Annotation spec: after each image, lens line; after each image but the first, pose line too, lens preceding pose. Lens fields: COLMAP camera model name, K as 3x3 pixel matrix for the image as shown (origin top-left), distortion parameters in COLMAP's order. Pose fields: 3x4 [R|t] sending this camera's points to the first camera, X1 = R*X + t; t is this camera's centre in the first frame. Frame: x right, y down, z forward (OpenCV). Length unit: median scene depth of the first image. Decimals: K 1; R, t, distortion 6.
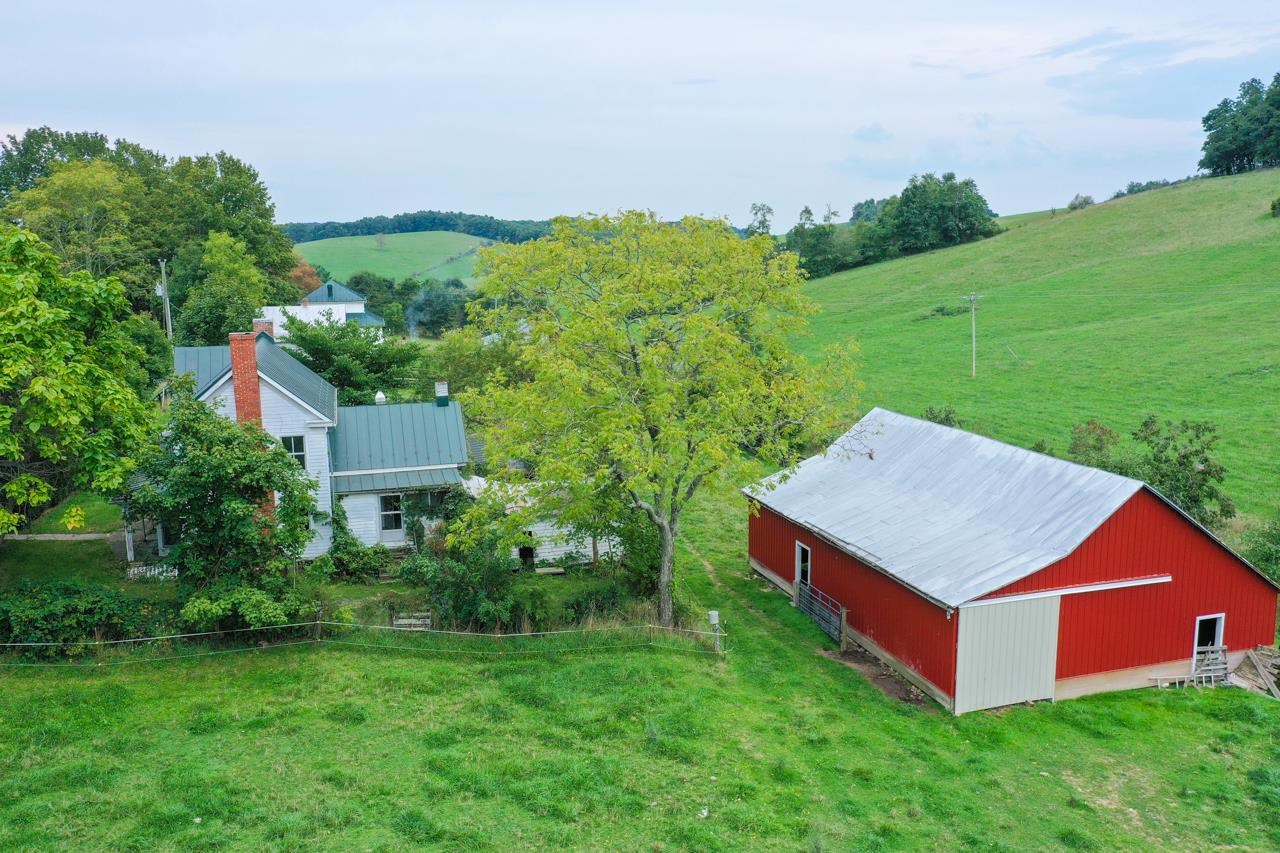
lens RADIAL K [[1012.9, 0, 643.0], [0, 1012.9, 423.4], [0, 0, 1]] dist [0.013162, -0.004999]
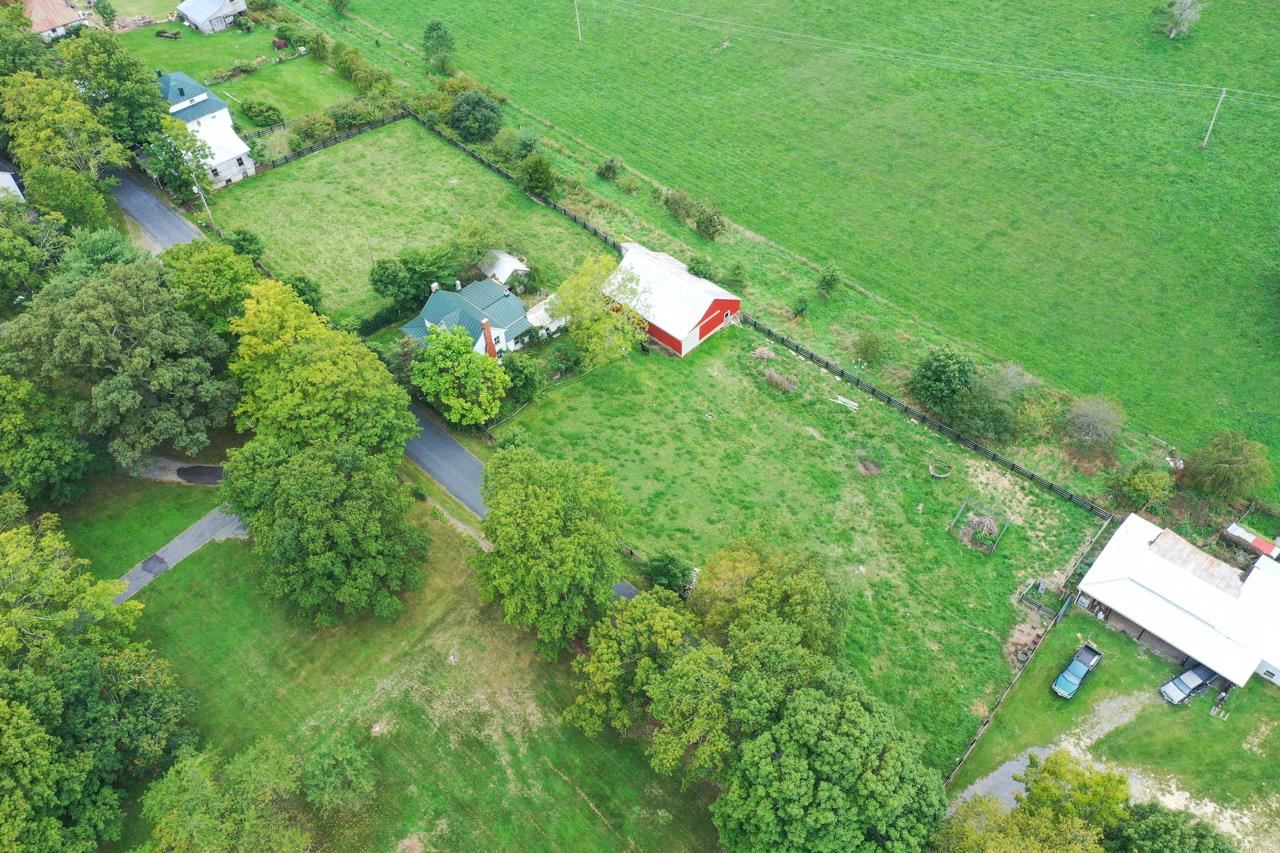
lens RADIAL K [[1012.9, 0, 639.1], [0, 1012.9, 425.1], [0, 0, 1]] dist [0.013162, -0.004999]
pose [[0.869138, -0.362278, 0.336682, -0.446923], [0.070299, 0.764339, 0.640971, -0.717610], [-0.489549, -0.533424, 0.689783, -0.655618]]
